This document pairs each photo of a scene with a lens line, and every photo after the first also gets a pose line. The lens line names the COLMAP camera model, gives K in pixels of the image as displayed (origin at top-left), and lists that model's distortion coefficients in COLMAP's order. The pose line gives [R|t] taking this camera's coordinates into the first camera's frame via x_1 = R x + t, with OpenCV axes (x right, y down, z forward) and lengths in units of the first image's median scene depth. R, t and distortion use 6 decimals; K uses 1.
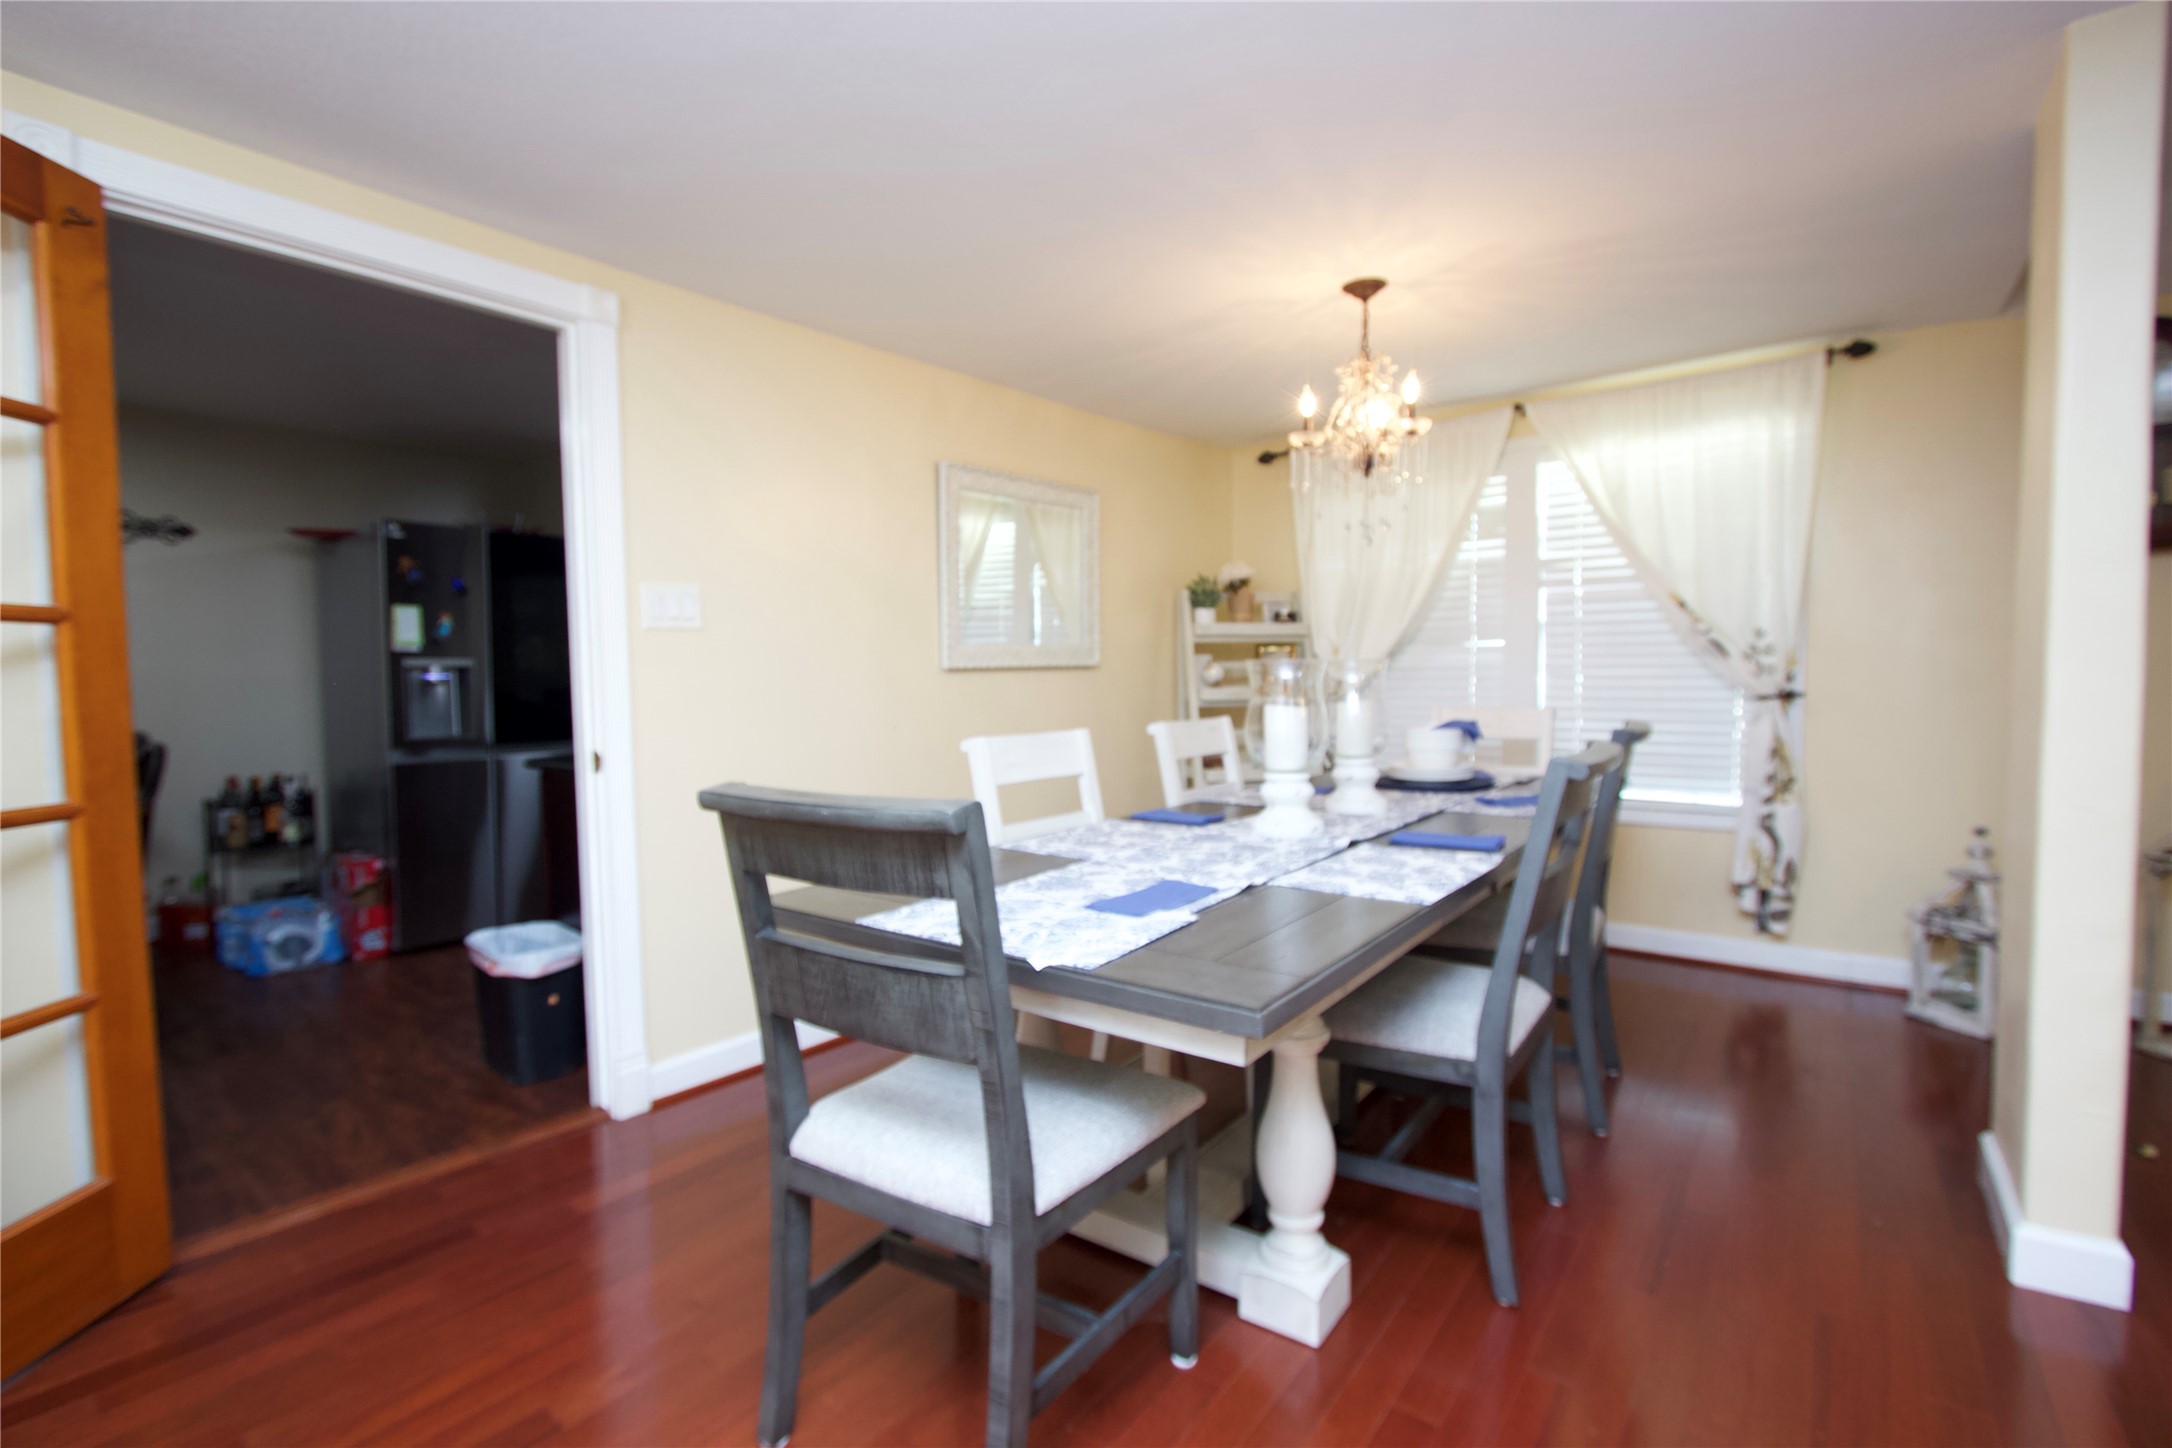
lens RADIAL K [[995.7, 0, 1090.5], [0, 995.7, 724.9], [0, 0, 1]] dist [-0.021220, -0.000314]
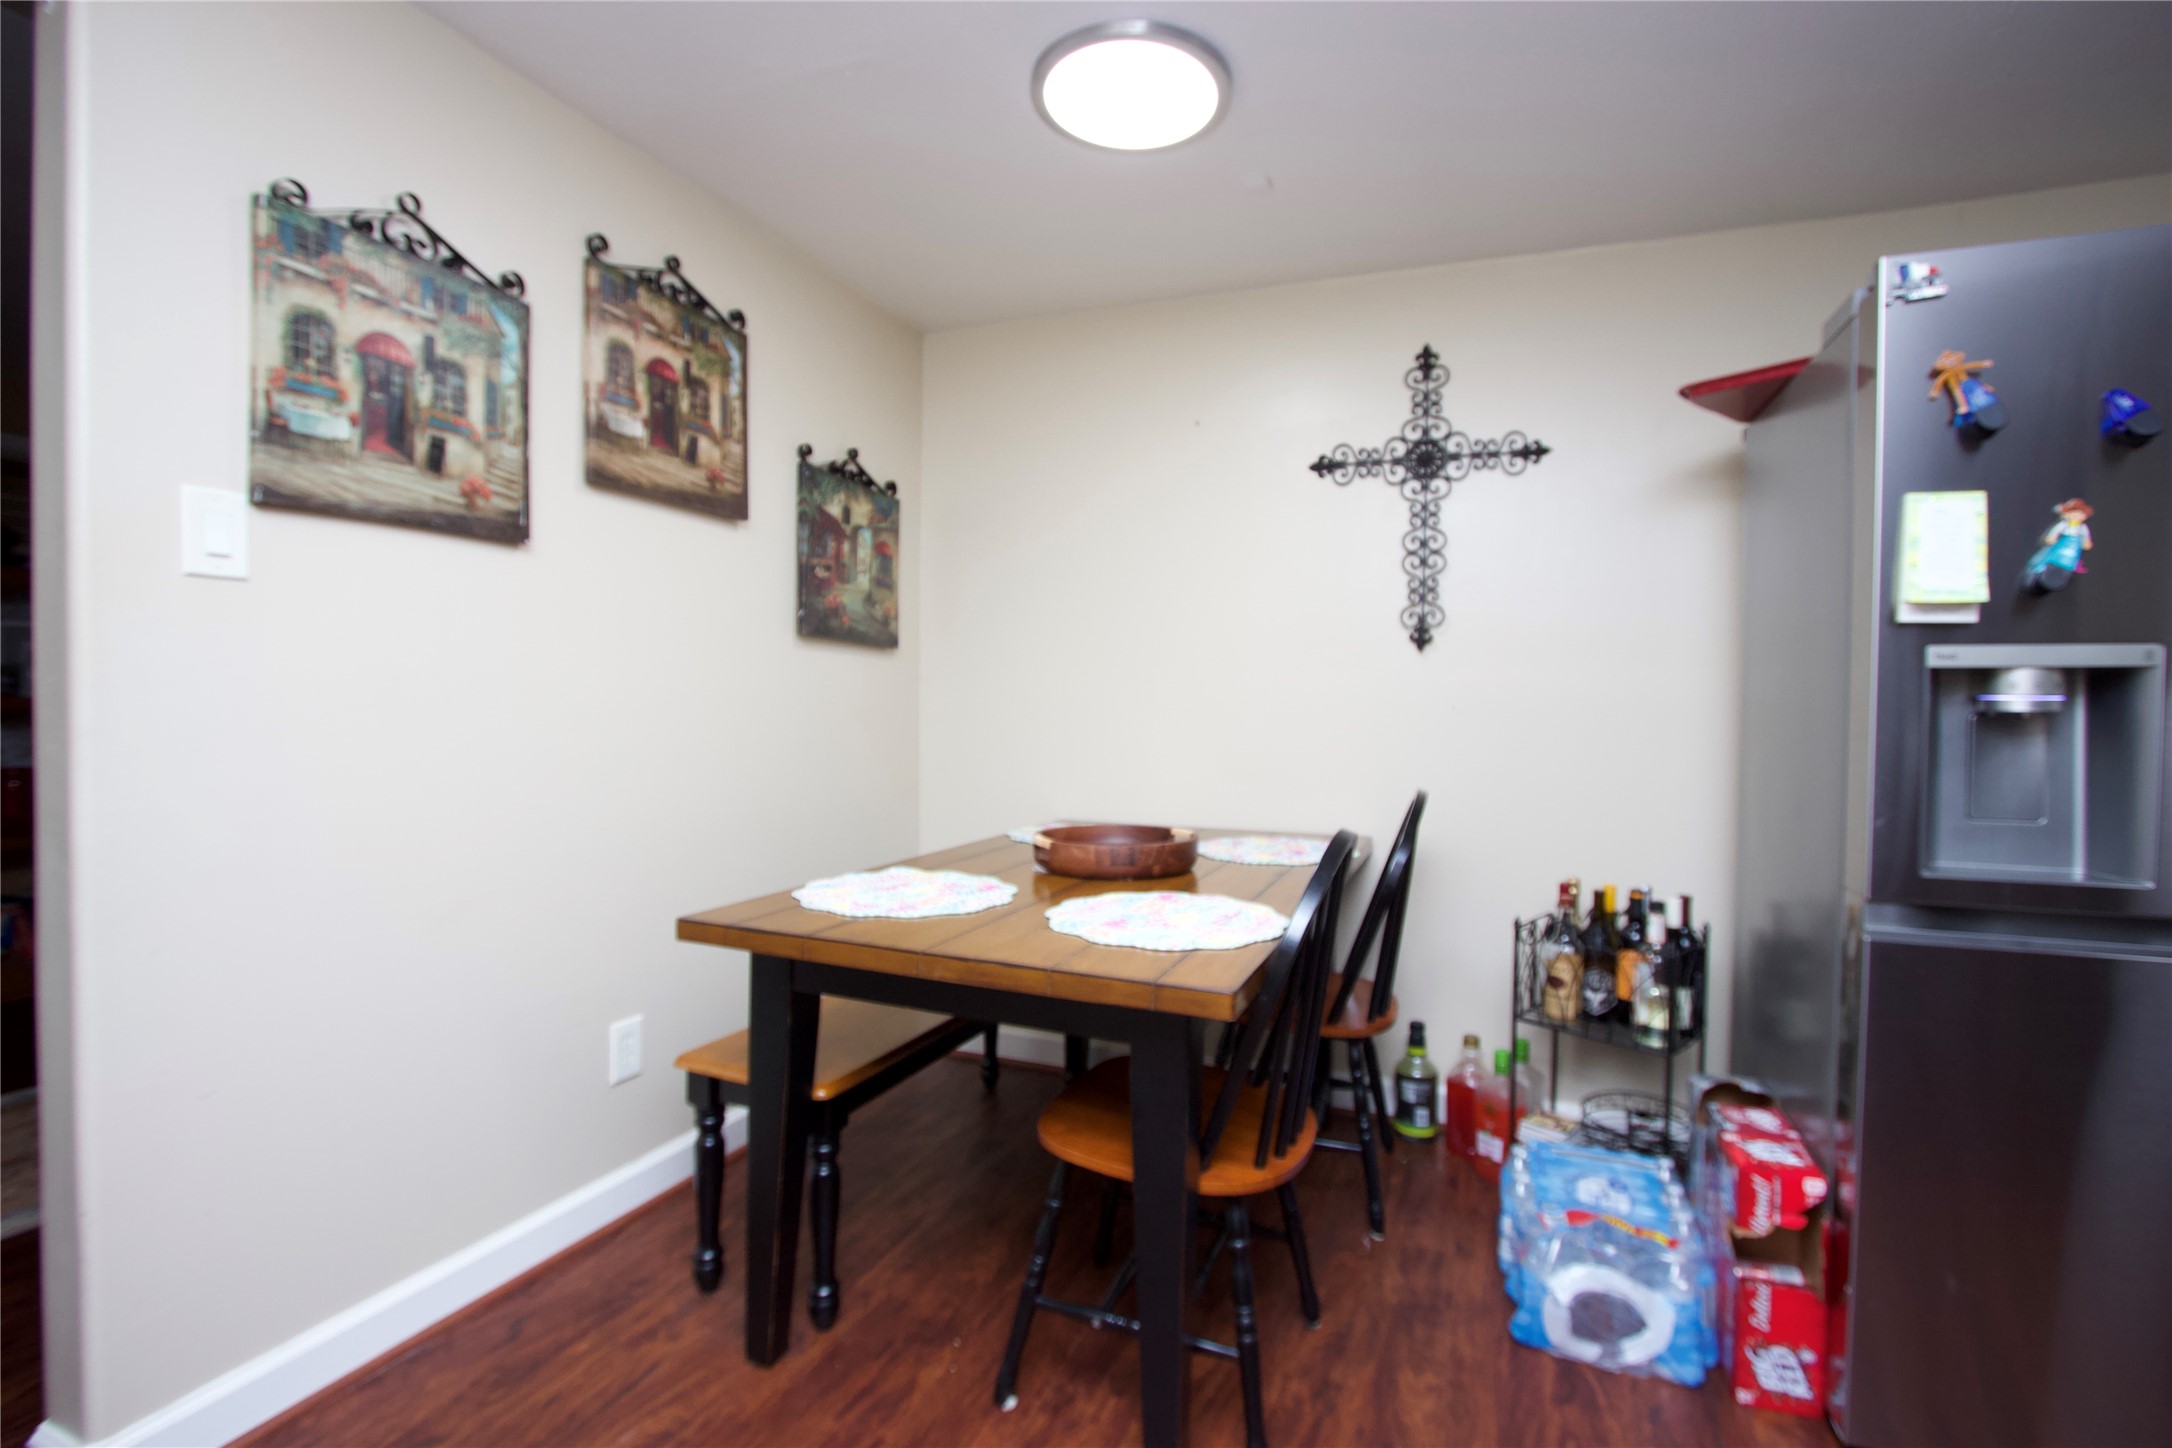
lens RADIAL K [[995.7, 0, 1090.5], [0, 995.7, 724.9], [0, 0, 1]] dist [-0.021220, -0.000314]
pose [[0.260722, 0.029366, -0.964967, -1.039290], [-0.064562, 0.997830, 0.012922, -0.060348], [0.963253, 0.058931, 0.262053, 1.479372]]
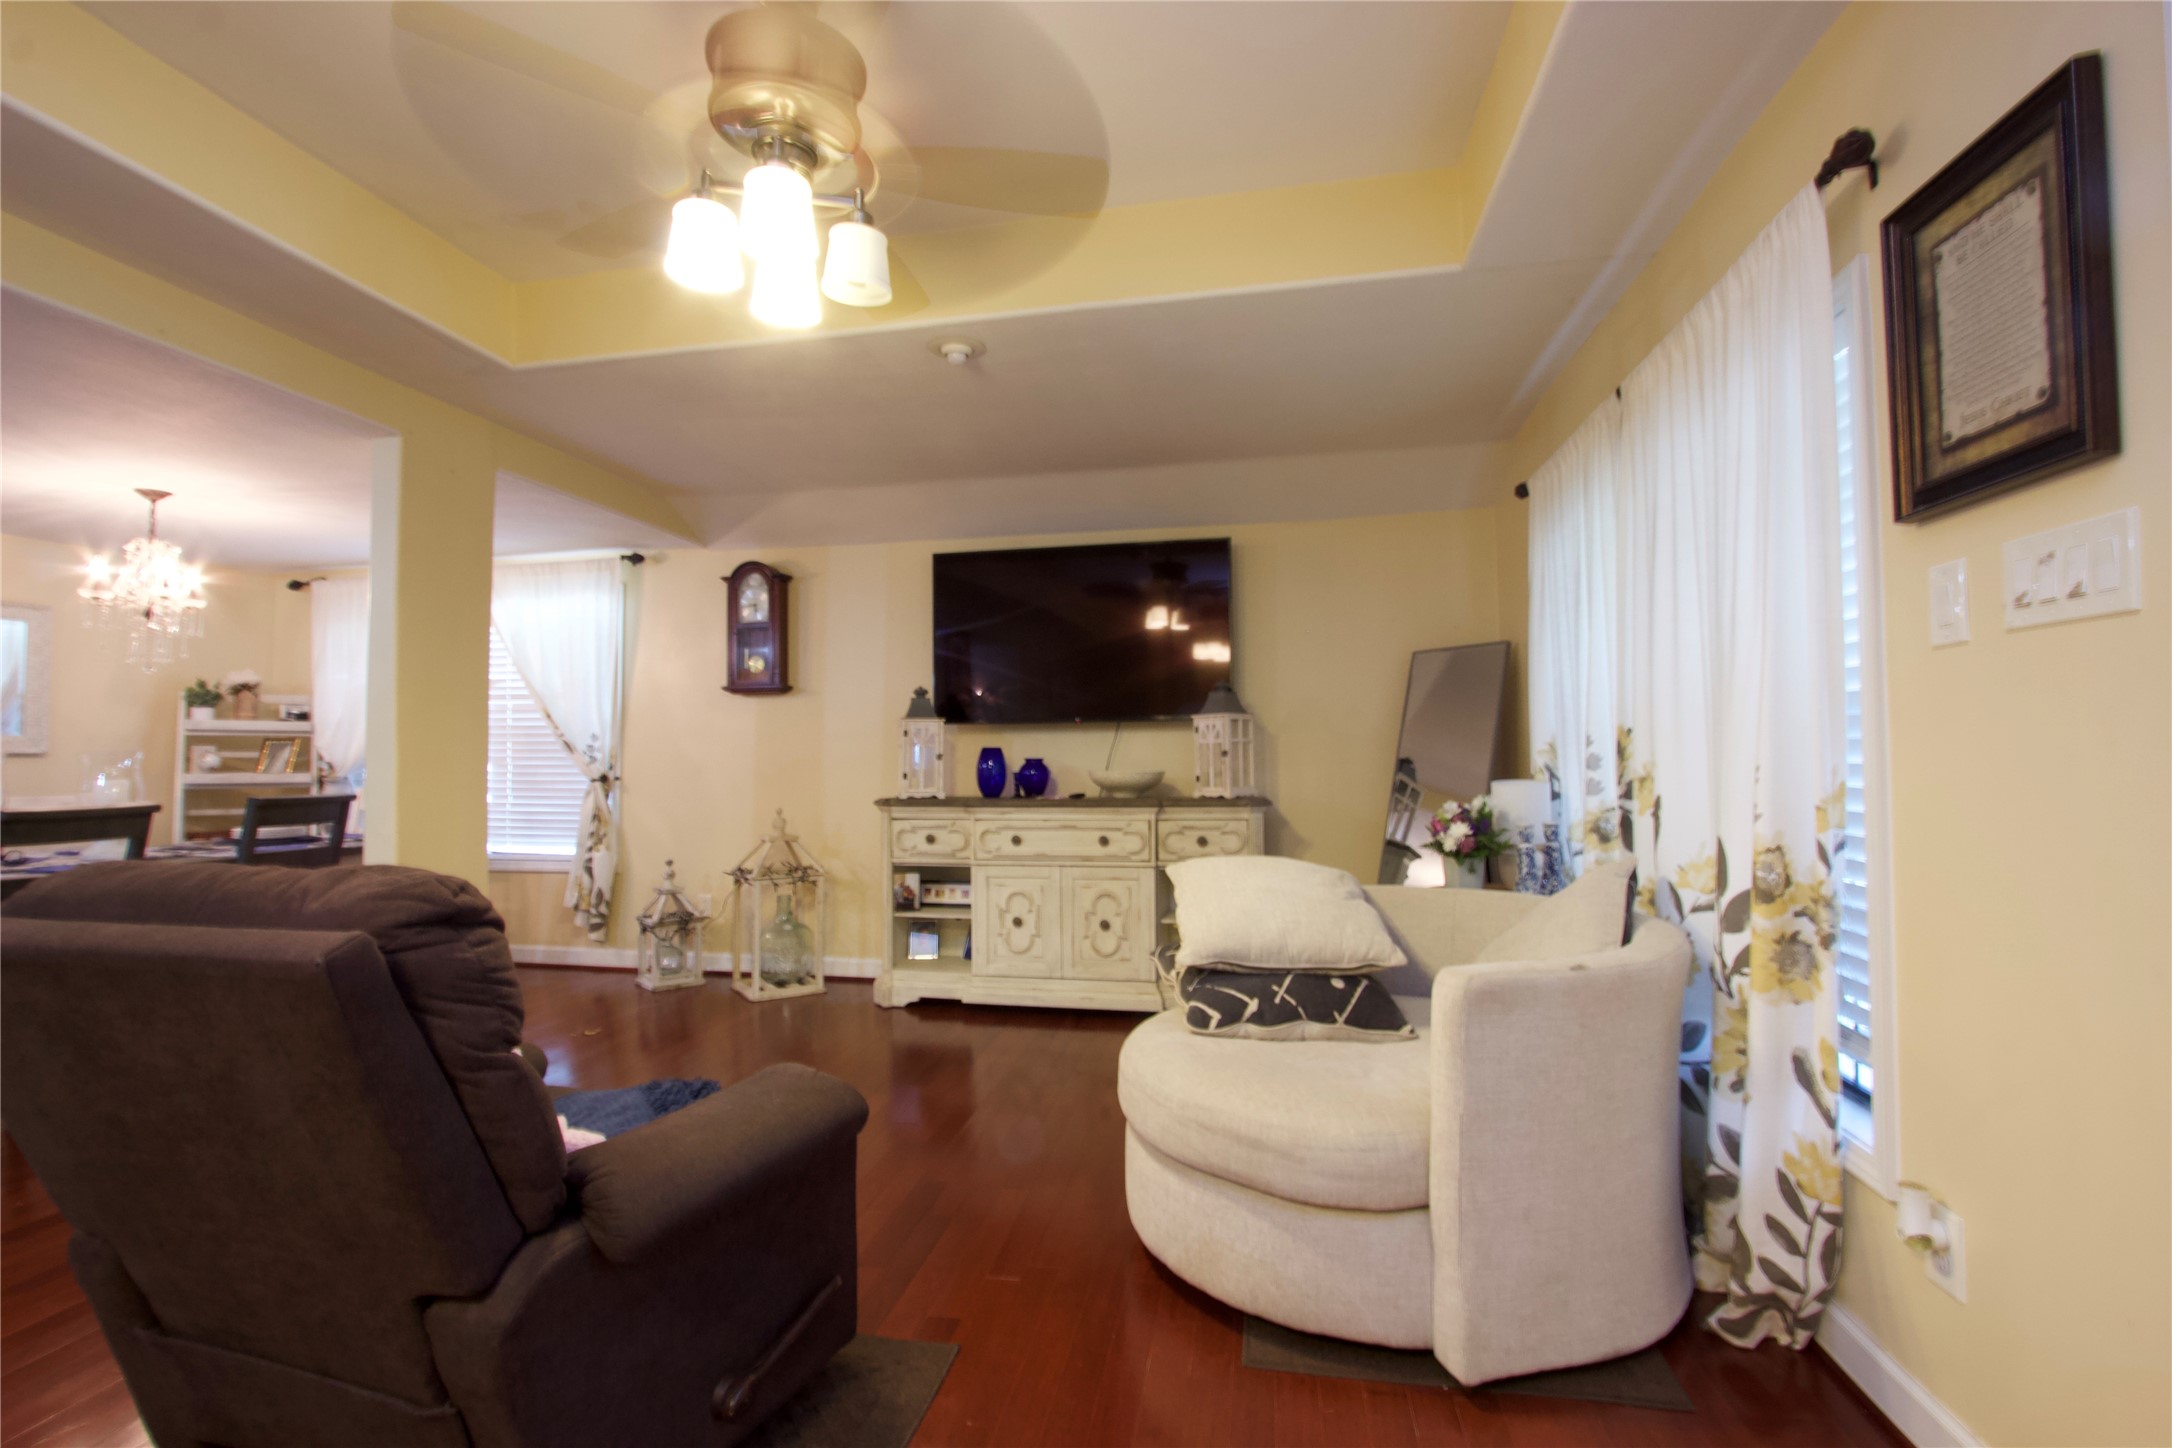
lens RADIAL K [[995.7, 0, 1090.5], [0, 995.7, 724.9], [0, 0, 1]] dist [-0.021220, -0.000314]
pose [[0.887636, 0.025928, 0.459814, 0.520592], [0.017364, 0.995820, -0.089672, 0.028555], [-0.460217, 0.087581, 0.883476, -0.531321]]
